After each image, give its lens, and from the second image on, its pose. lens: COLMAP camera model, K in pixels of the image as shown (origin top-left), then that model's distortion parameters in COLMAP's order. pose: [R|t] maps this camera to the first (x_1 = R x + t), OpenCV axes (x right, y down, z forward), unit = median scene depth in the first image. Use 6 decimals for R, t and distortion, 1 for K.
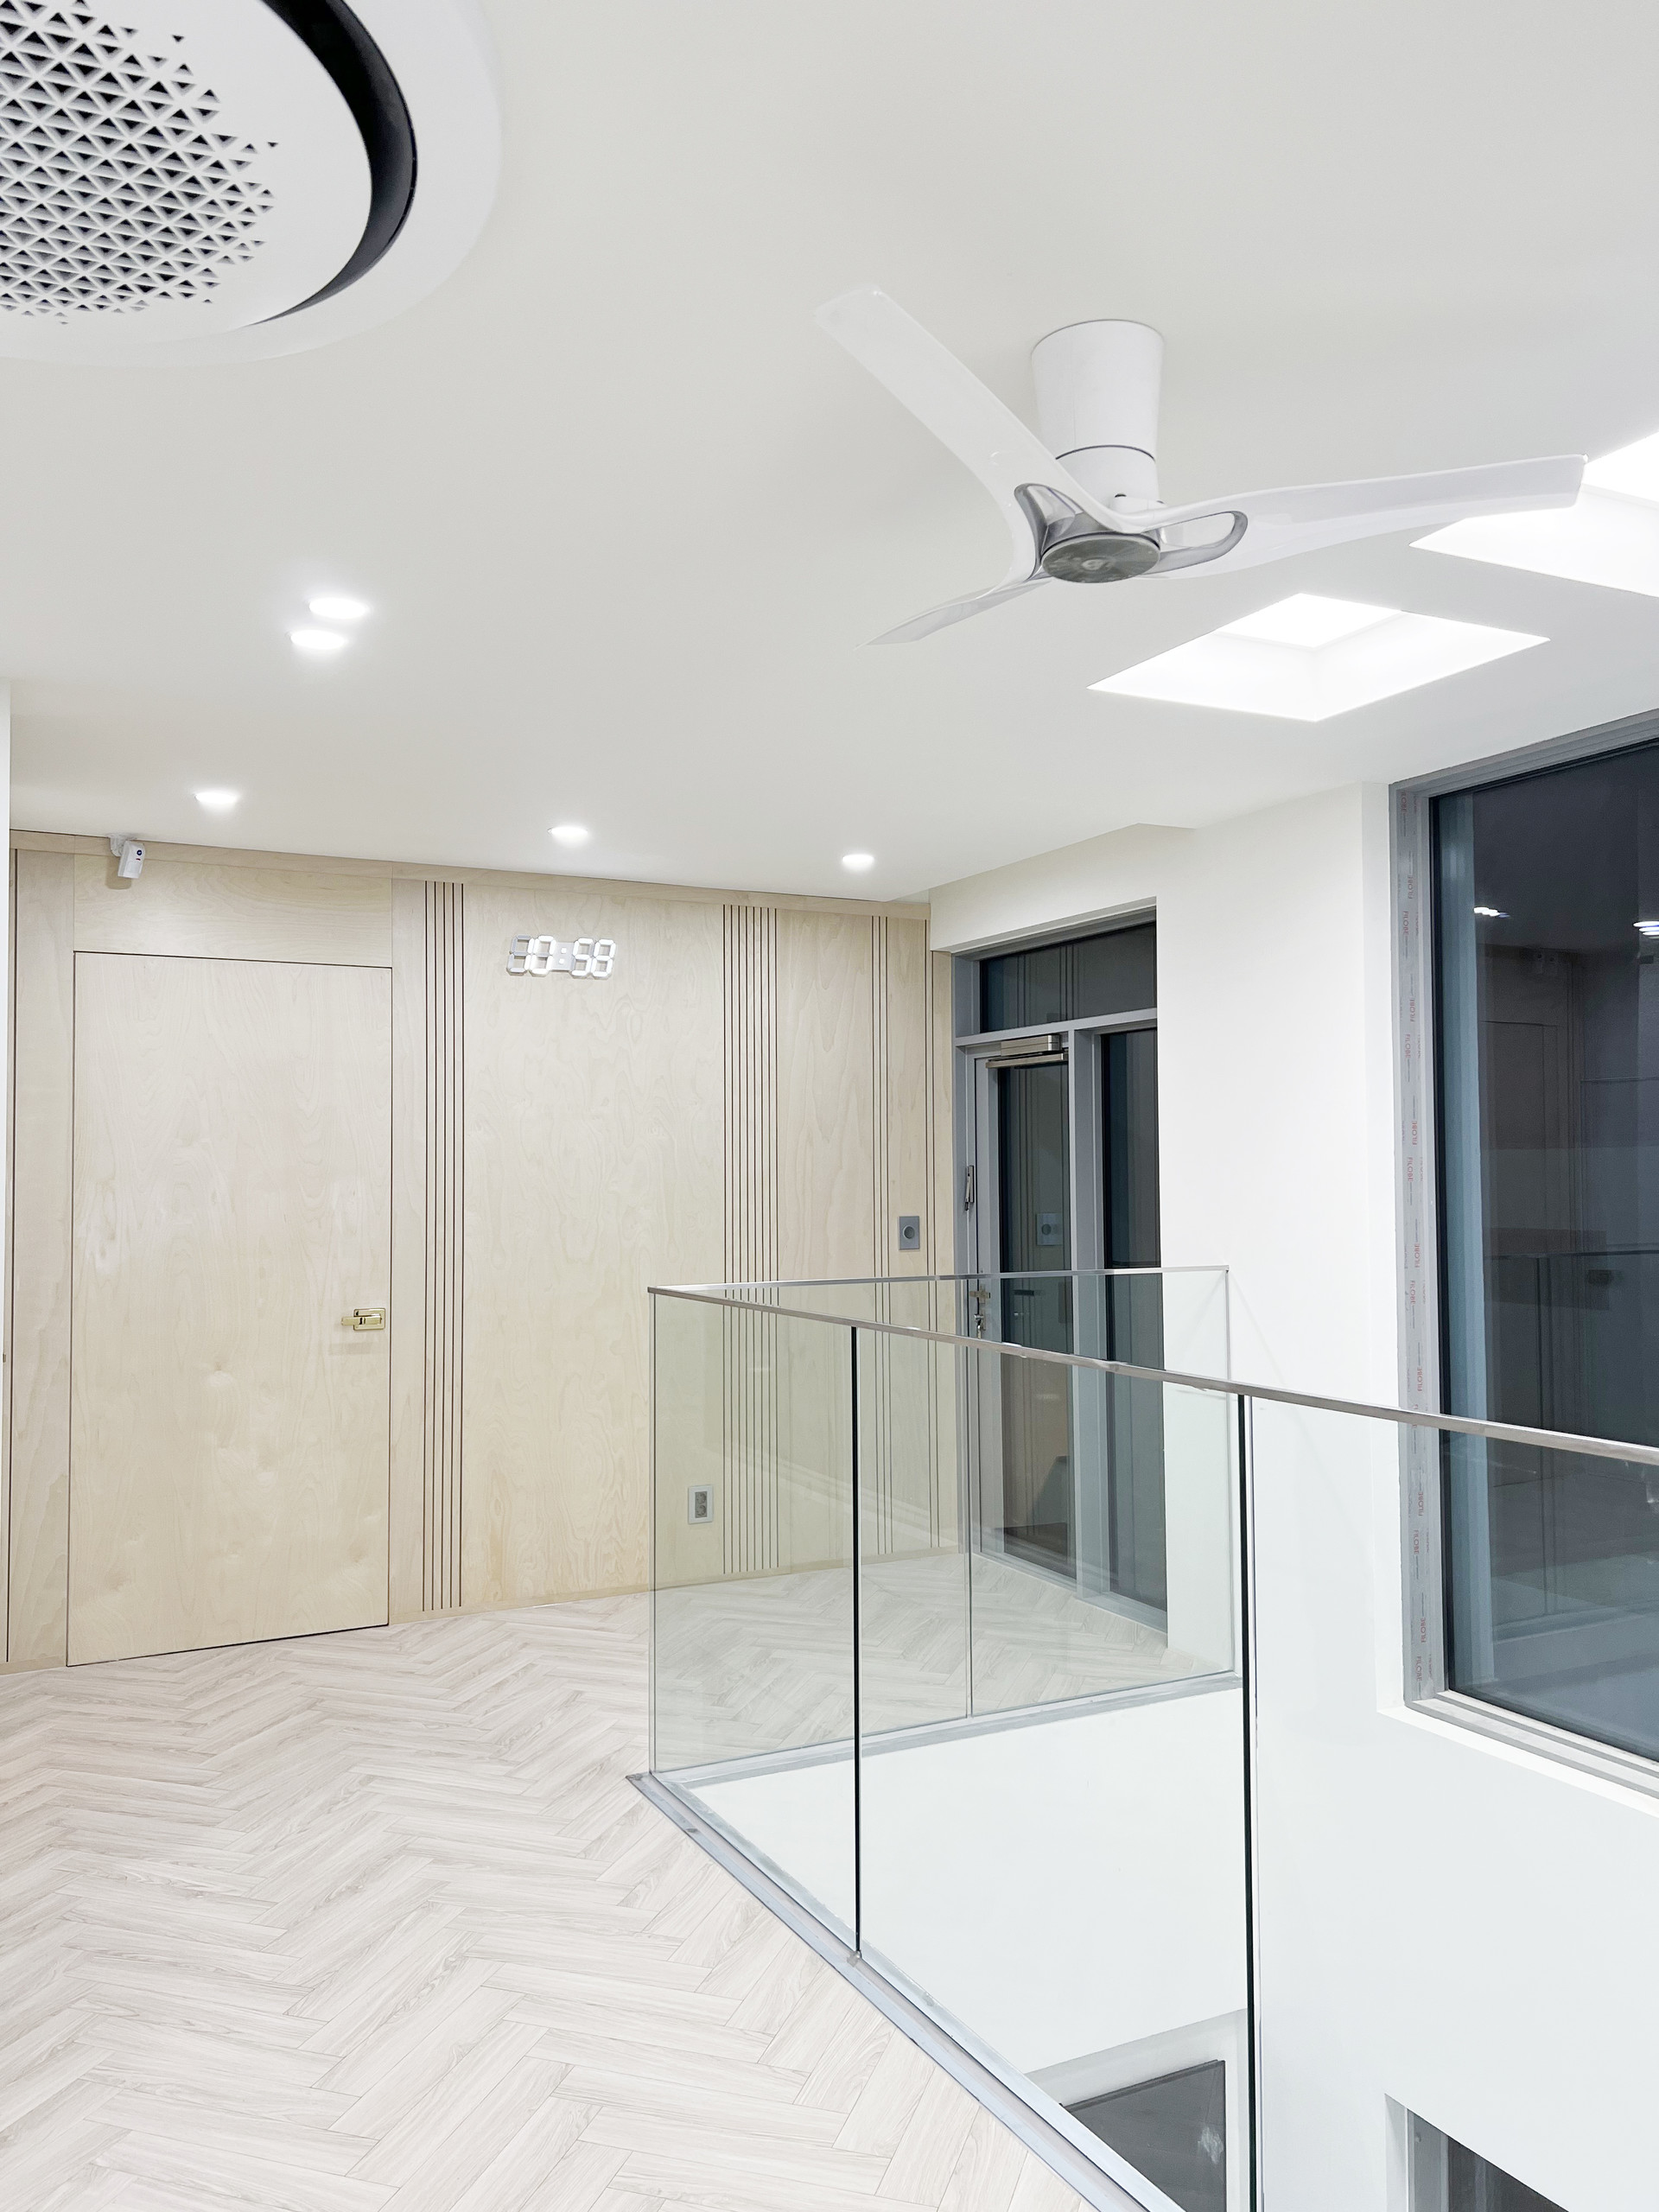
lens RADIAL K [[1675.5, 0, 819.5], [0, 1675.5, 1096.1], [0, 0, 1]] dist [0.023850, -0.029615]
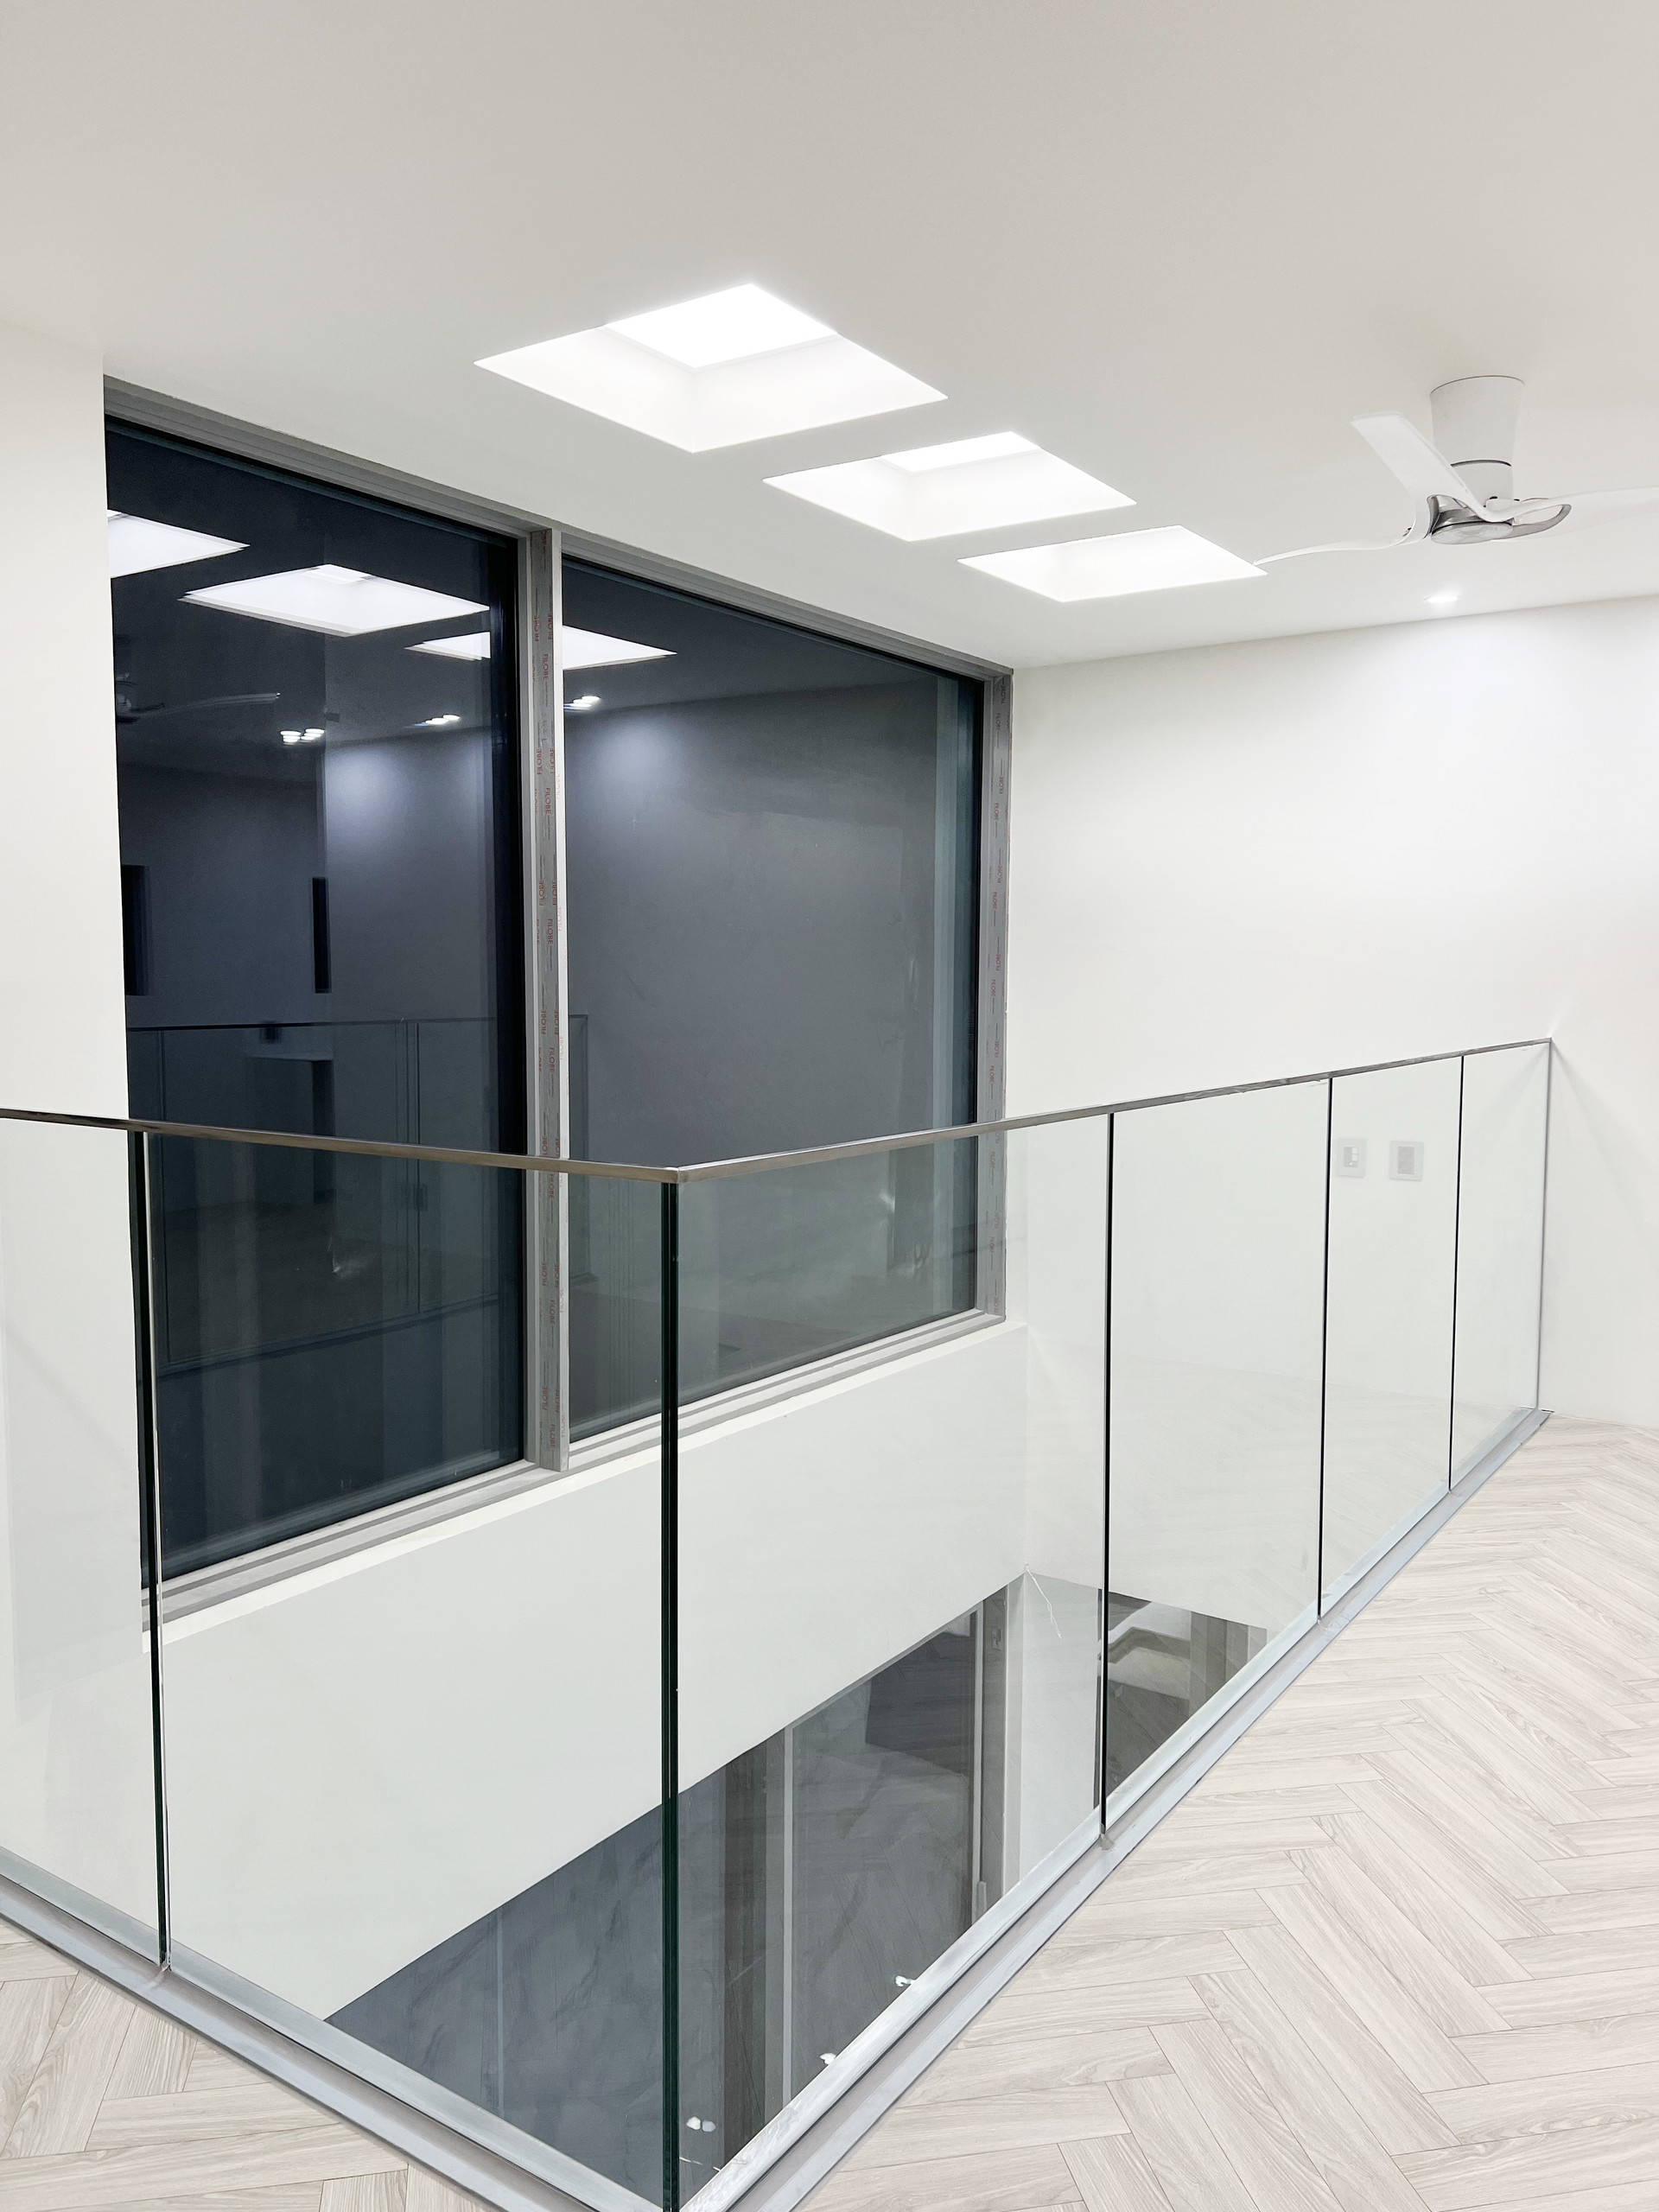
lens RADIAL K [[1675.5, 0, 812.9], [0, 1675.5, 1112.6], [0, 0, 1]] dist [0.023850, -0.029615]
pose [[-0.479212, -0.075847, 0.874416, -0.653383], [-0.040158, 0.997111, 0.064482, 0.094289], [-0.876780, -0.004215, -0.480873, 1.599257]]
